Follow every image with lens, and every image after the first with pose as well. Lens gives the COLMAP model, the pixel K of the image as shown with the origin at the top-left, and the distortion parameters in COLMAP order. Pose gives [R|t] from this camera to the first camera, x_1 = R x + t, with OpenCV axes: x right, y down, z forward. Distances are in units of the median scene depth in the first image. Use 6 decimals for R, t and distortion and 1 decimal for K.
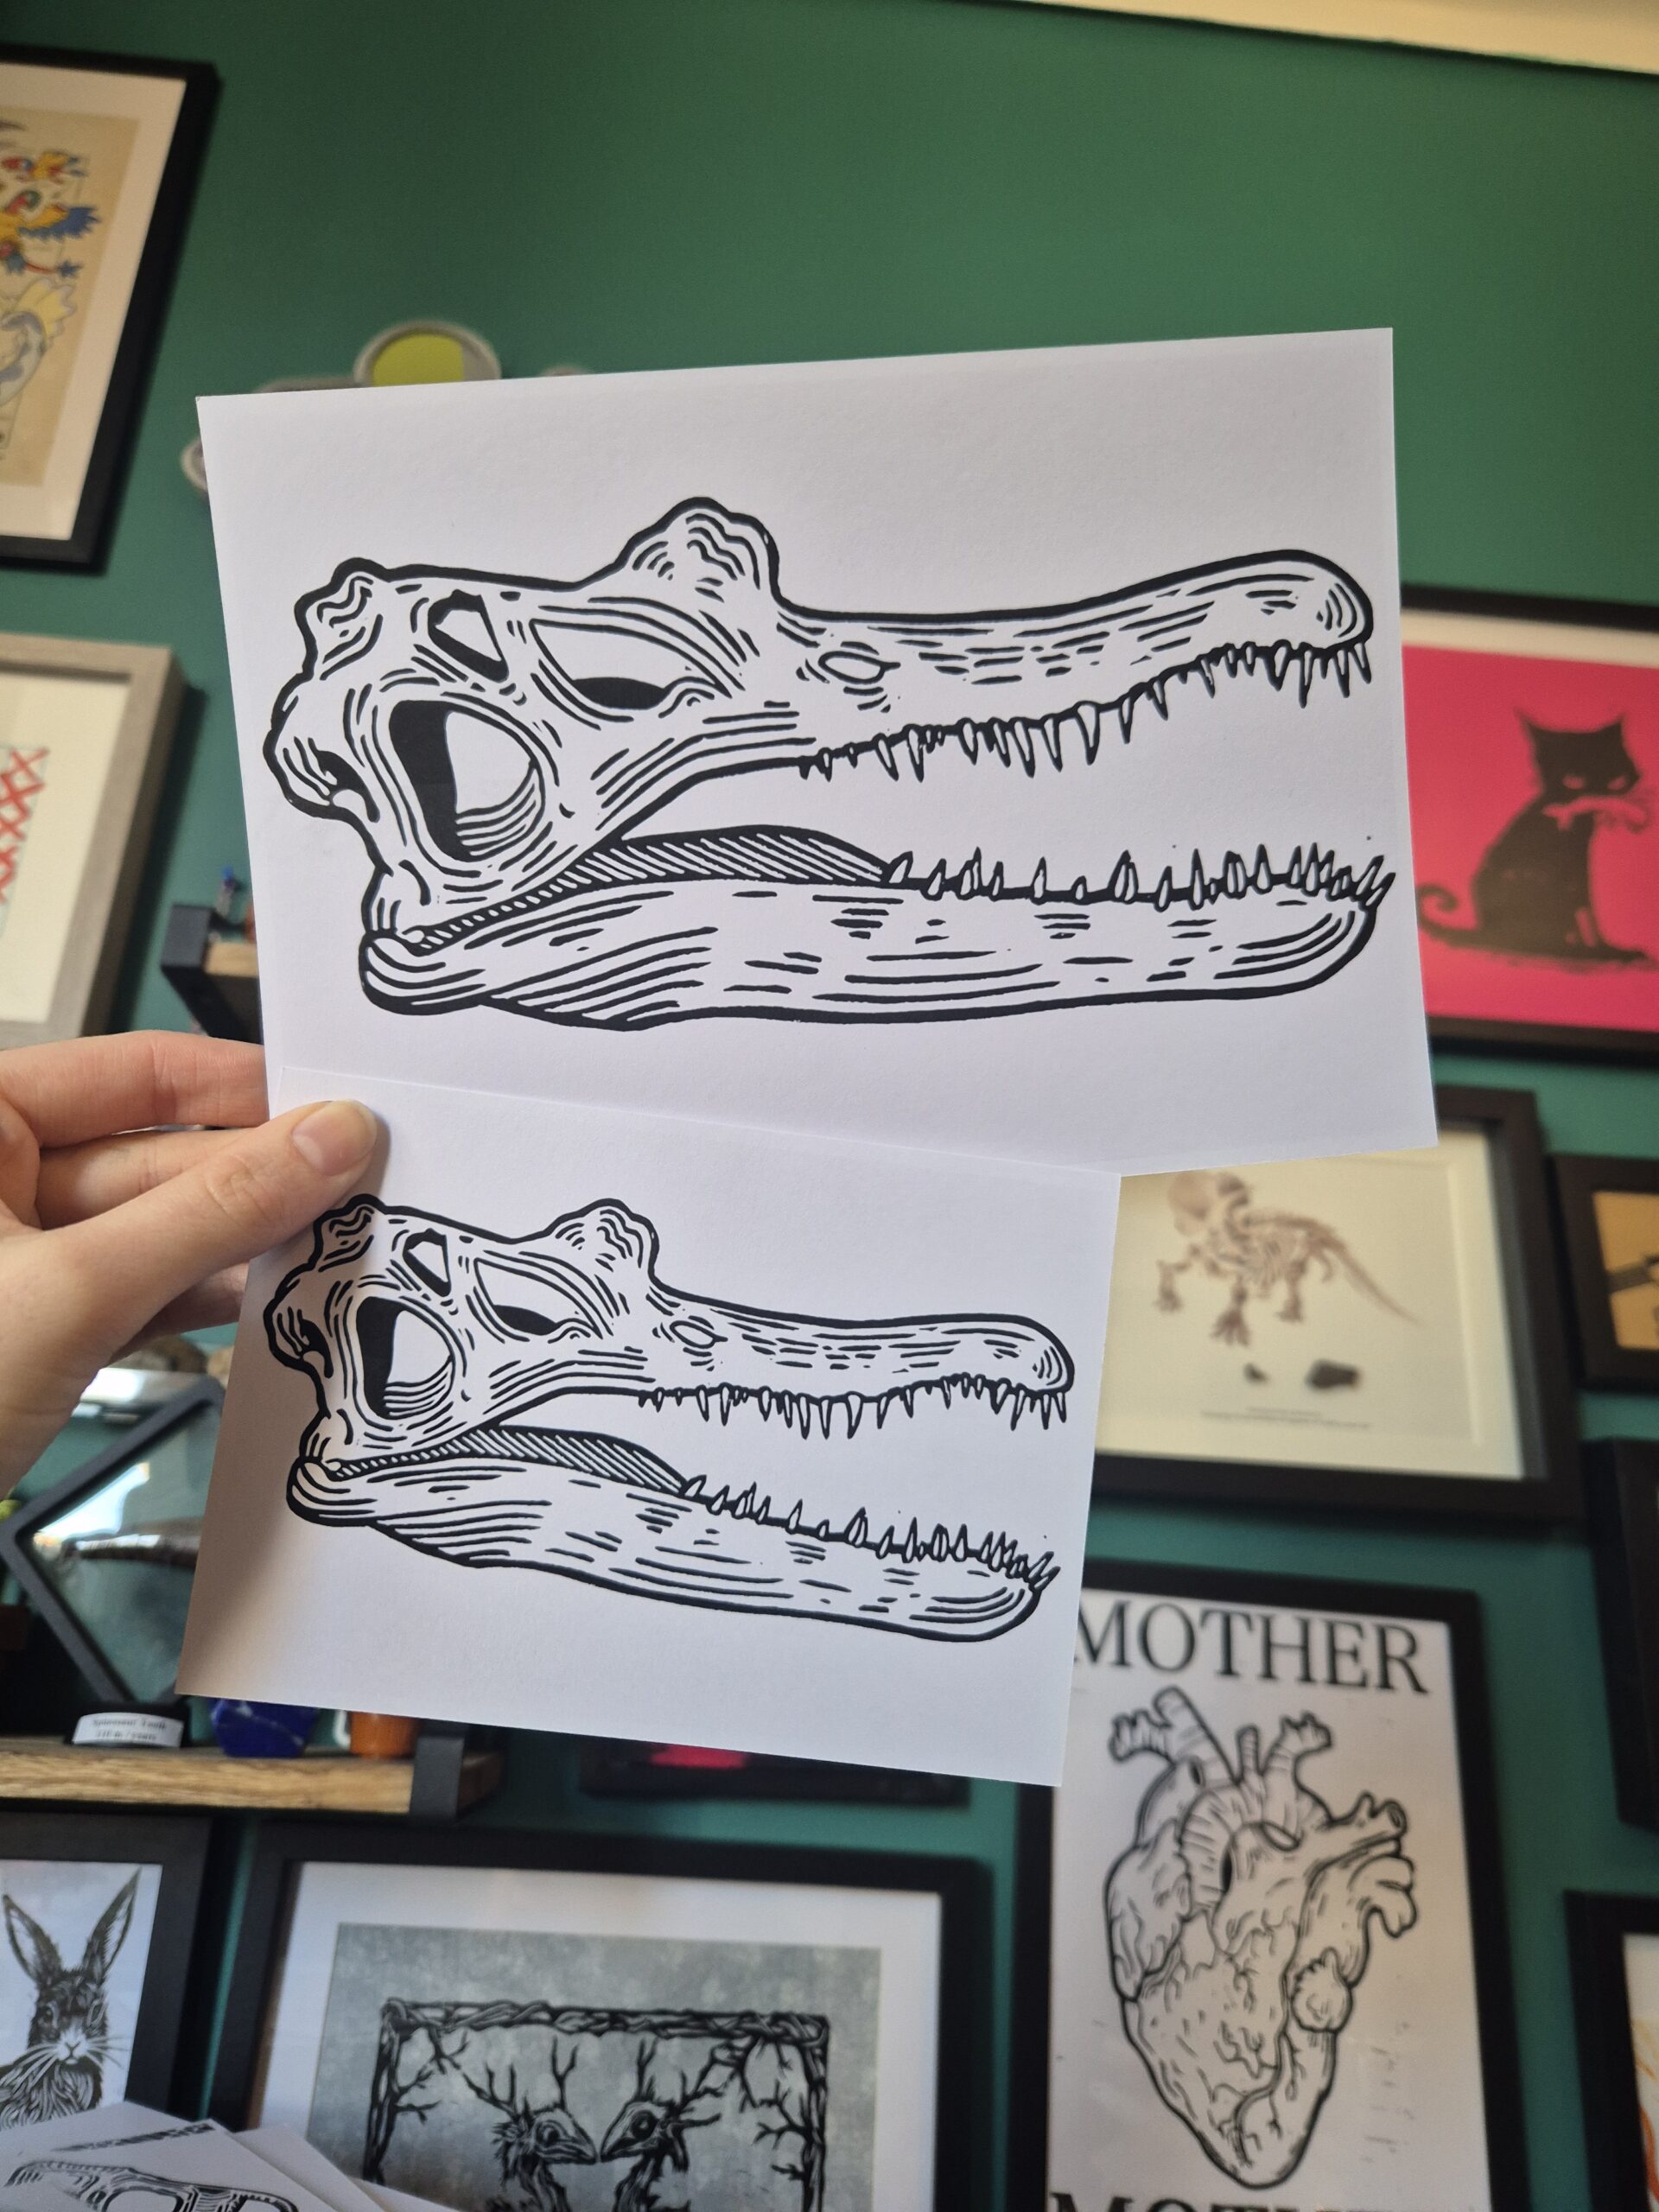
lens RADIAL K [[1544.1, 0, 827.2], [0, 1544.1, 1082.4], [0, 0, 1]] dist [0.040477, -0.048922]
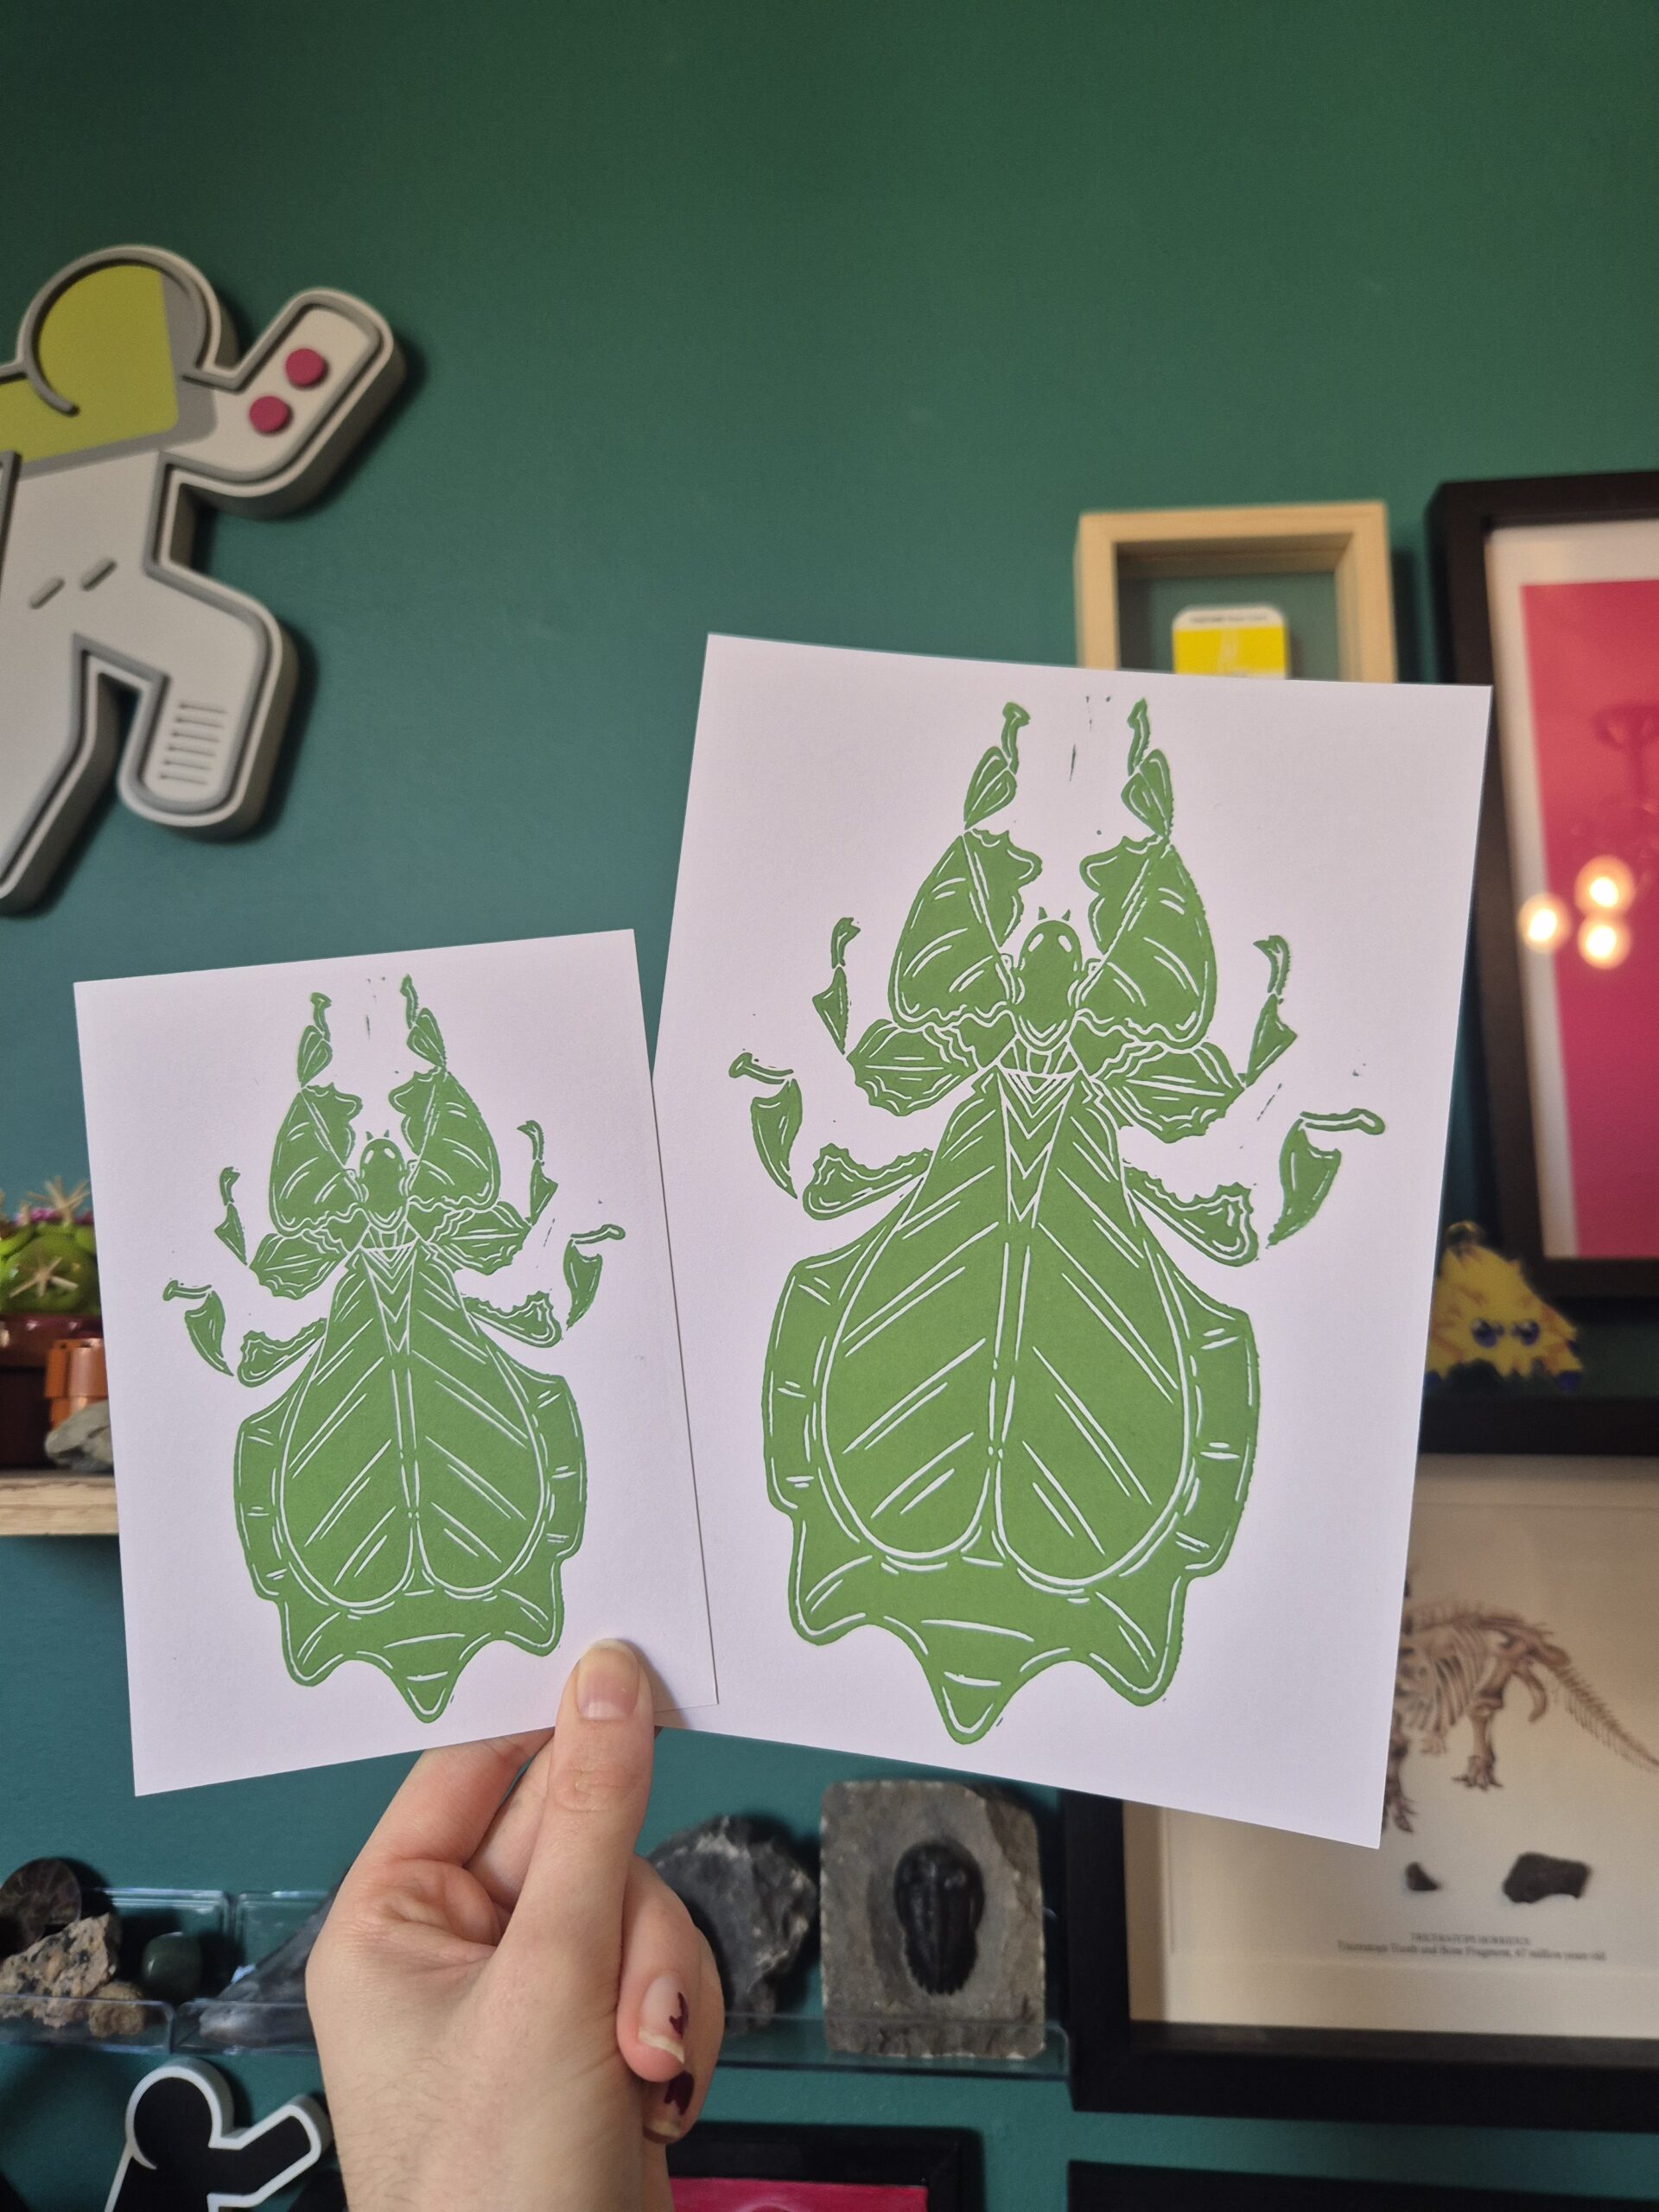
lens RADIAL K [[1544.1, 0, 831.1], [0, 1544.1, 1091.0], [0, 0, 1]] dist [0.040477, -0.048922]
pose [[0.986461, -0.071688, -0.147497, 0.149743], [0.098923, 0.977457, 0.186524, -0.281780], [0.130800, -0.198590, 0.971315, 0.392878]]
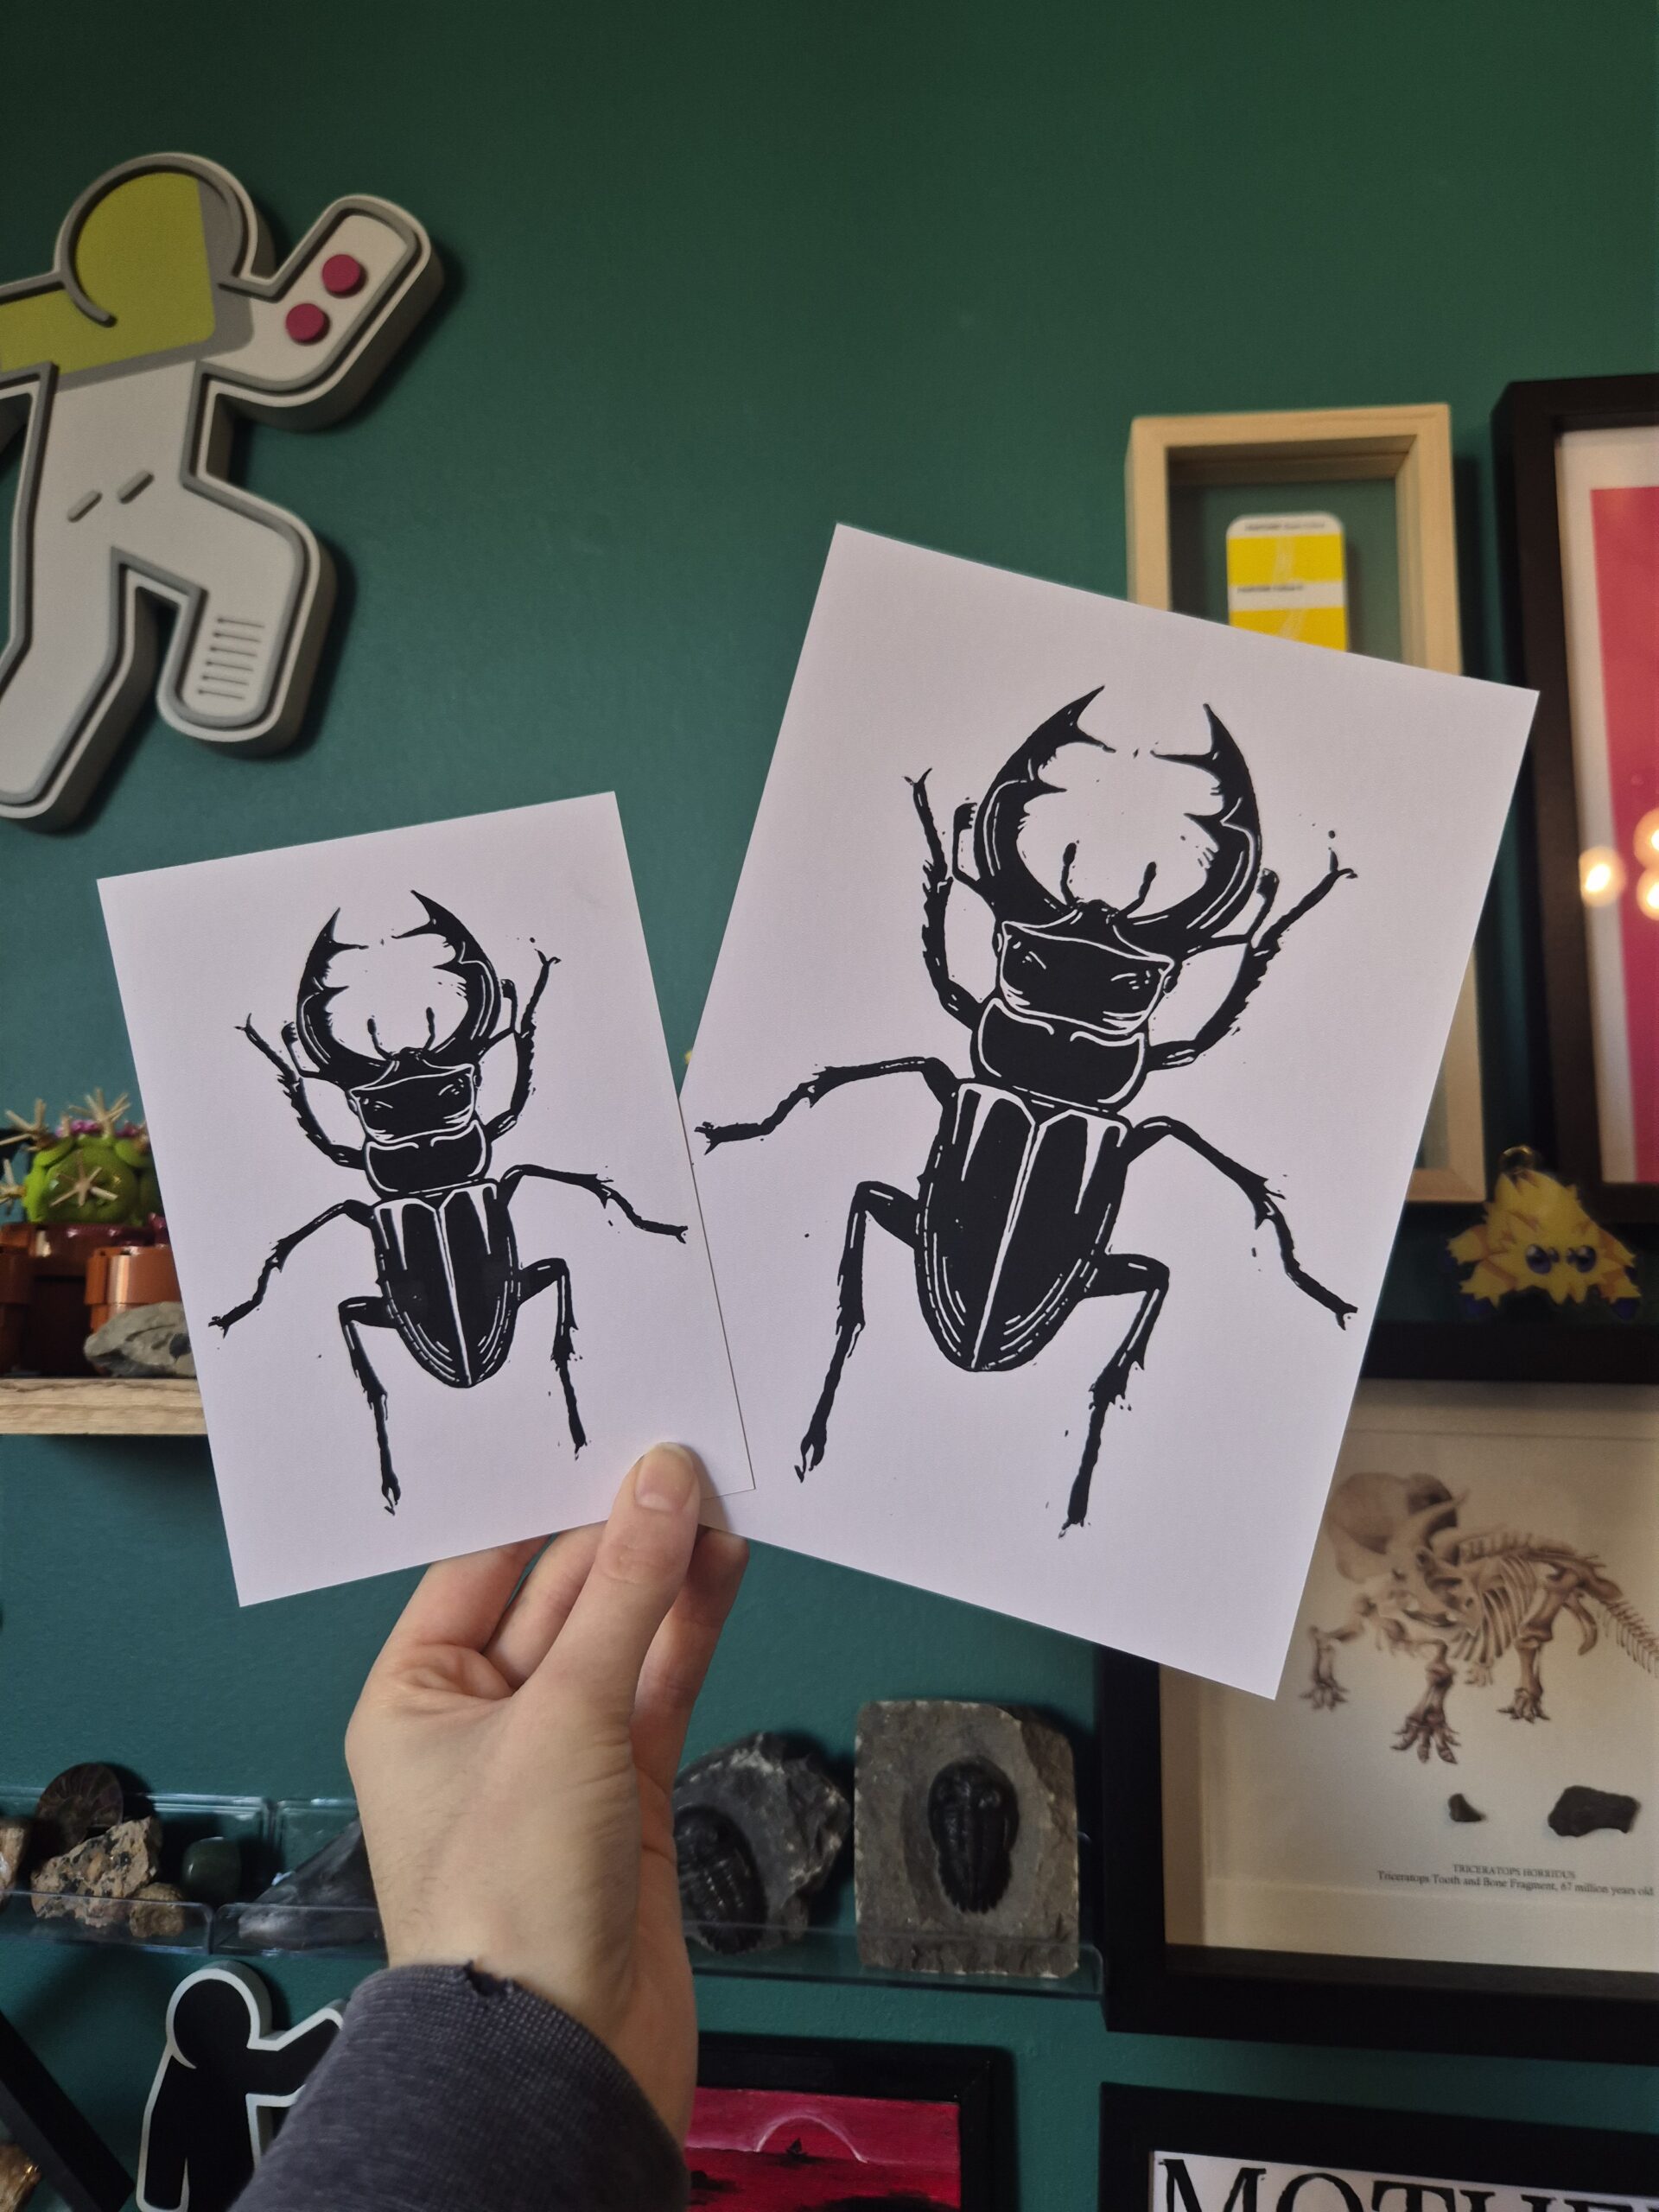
lens RADIAL K [[1544.1, 0, 823.2], [0, 1544.1, 1087.7], [0, 0, 1]] dist [0.040477, -0.048922]
pose [[0.982199, -0.060205, -0.177935, 0.146150], [0.097289, 0.973342, 0.207701, -0.262296], [0.160687, -0.221314, 0.961873, 0.398546]]
